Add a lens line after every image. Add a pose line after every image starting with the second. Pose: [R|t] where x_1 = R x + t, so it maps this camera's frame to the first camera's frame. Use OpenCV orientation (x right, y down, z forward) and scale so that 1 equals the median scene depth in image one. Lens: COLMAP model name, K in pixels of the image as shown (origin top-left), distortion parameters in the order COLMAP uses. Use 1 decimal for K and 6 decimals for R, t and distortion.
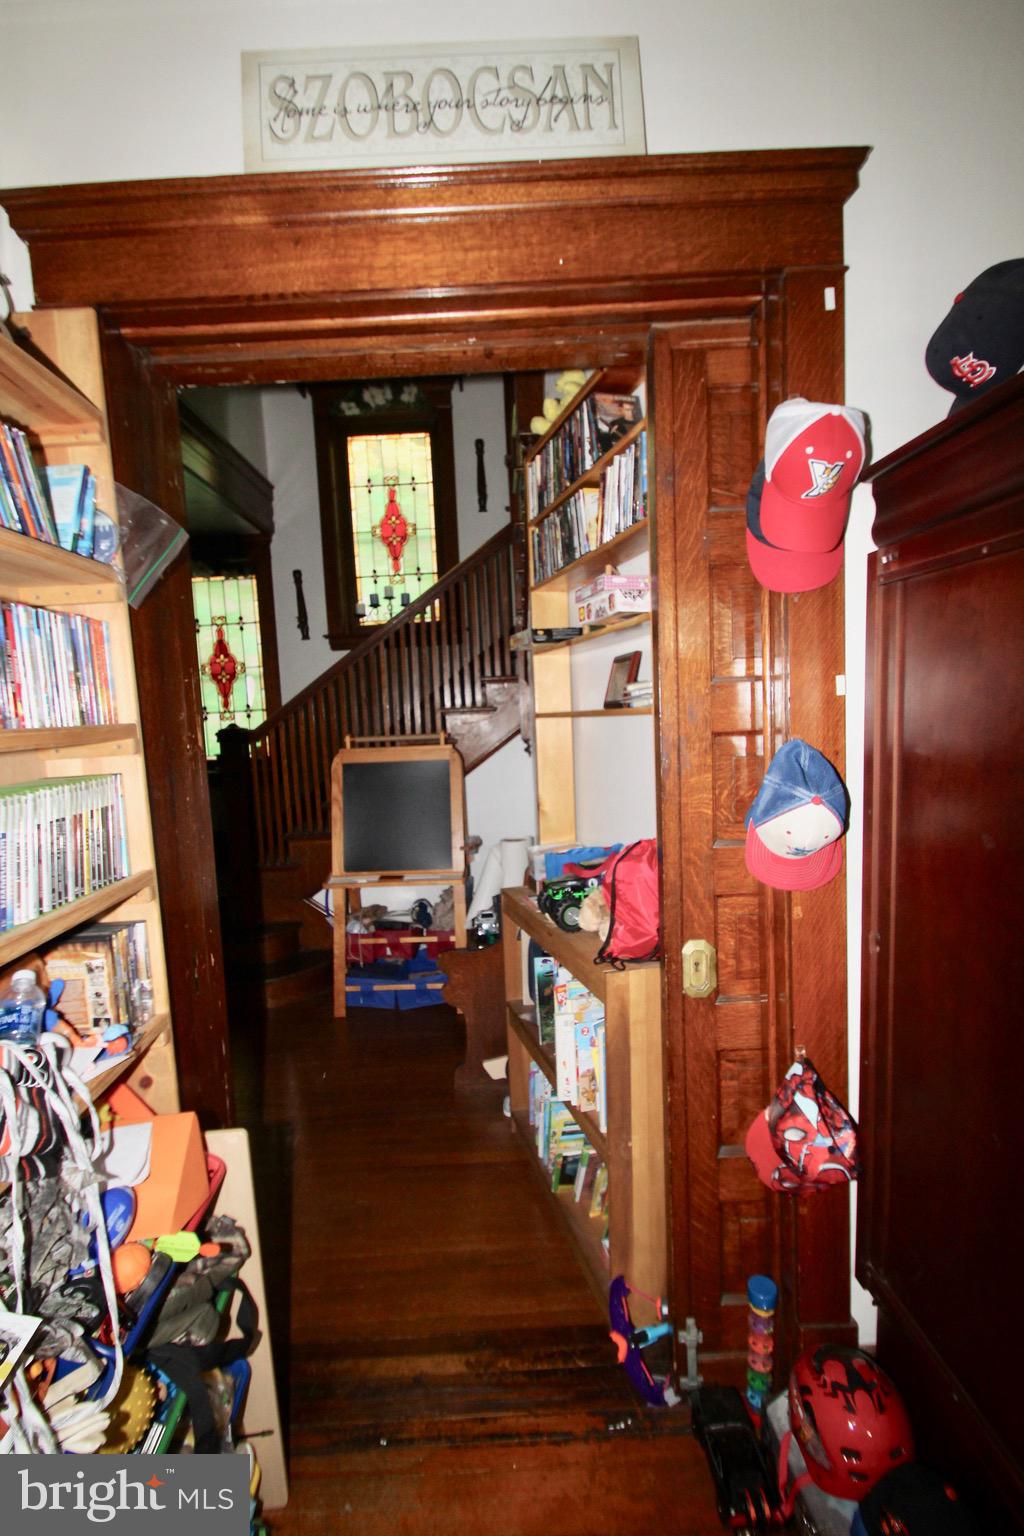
lens RADIAL K [[715.3, 0, 507.5], [0, 715.3, 770.3], [0, 0, 1]] dist [0.004156, 0.000094]
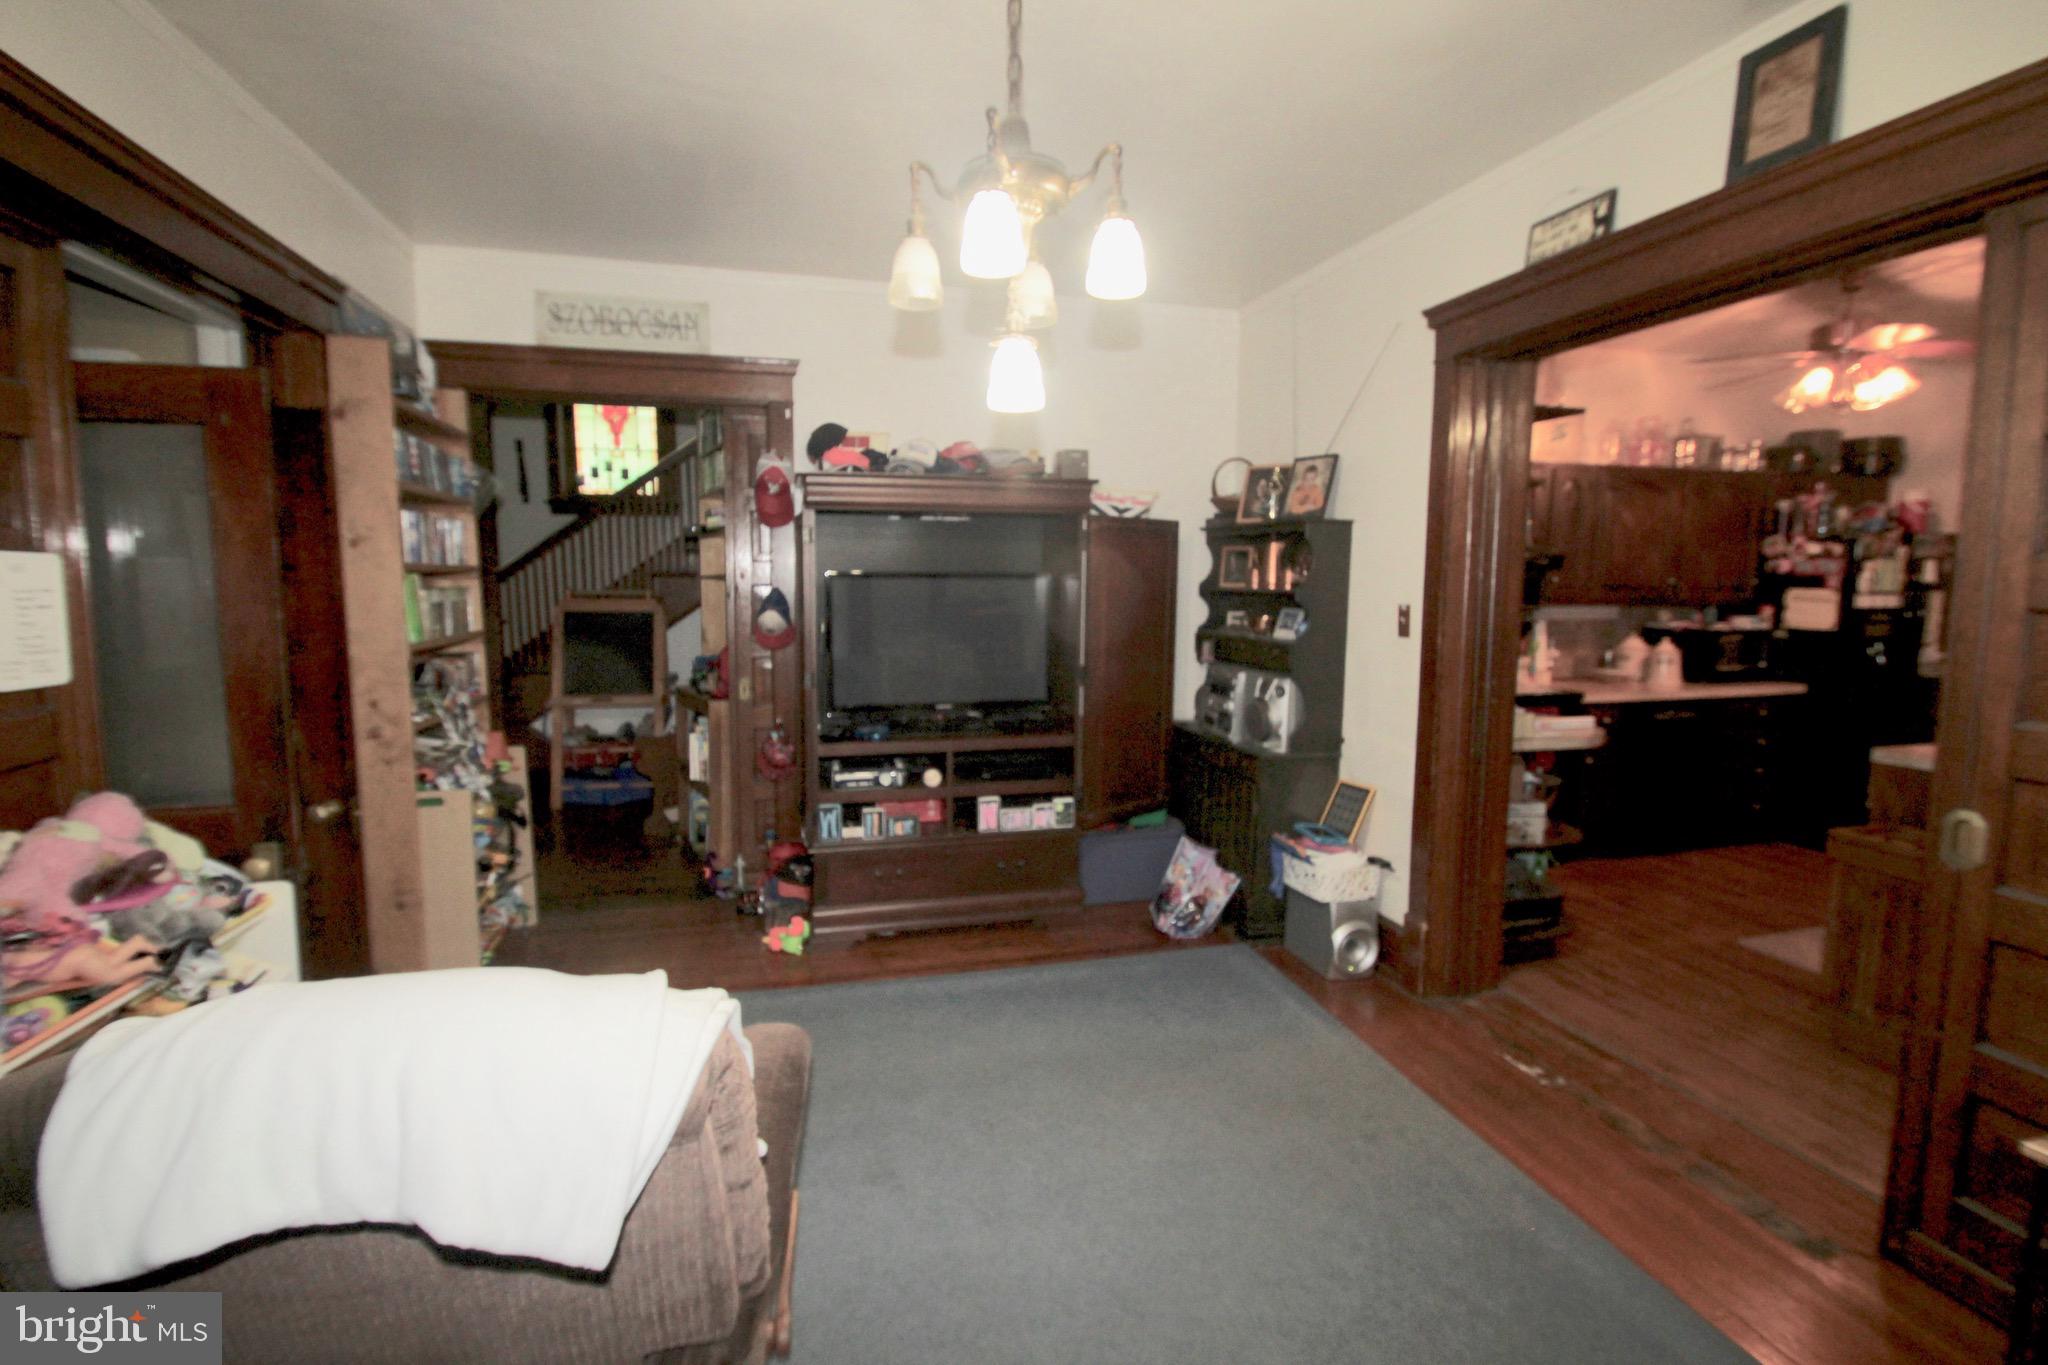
lens RADIAL K [[953.7, 0, 1019.1], [0, 953.7, 691.8], [0, 0, 1]] dist [0.004156, 0.000094]
pose [[0.971920, 0.026269, 0.233839, 0.169902], [-0.030102, 0.999464, 0.012838, 0.088848], [-0.233377, -0.019517, 0.972191, -0.873852]]
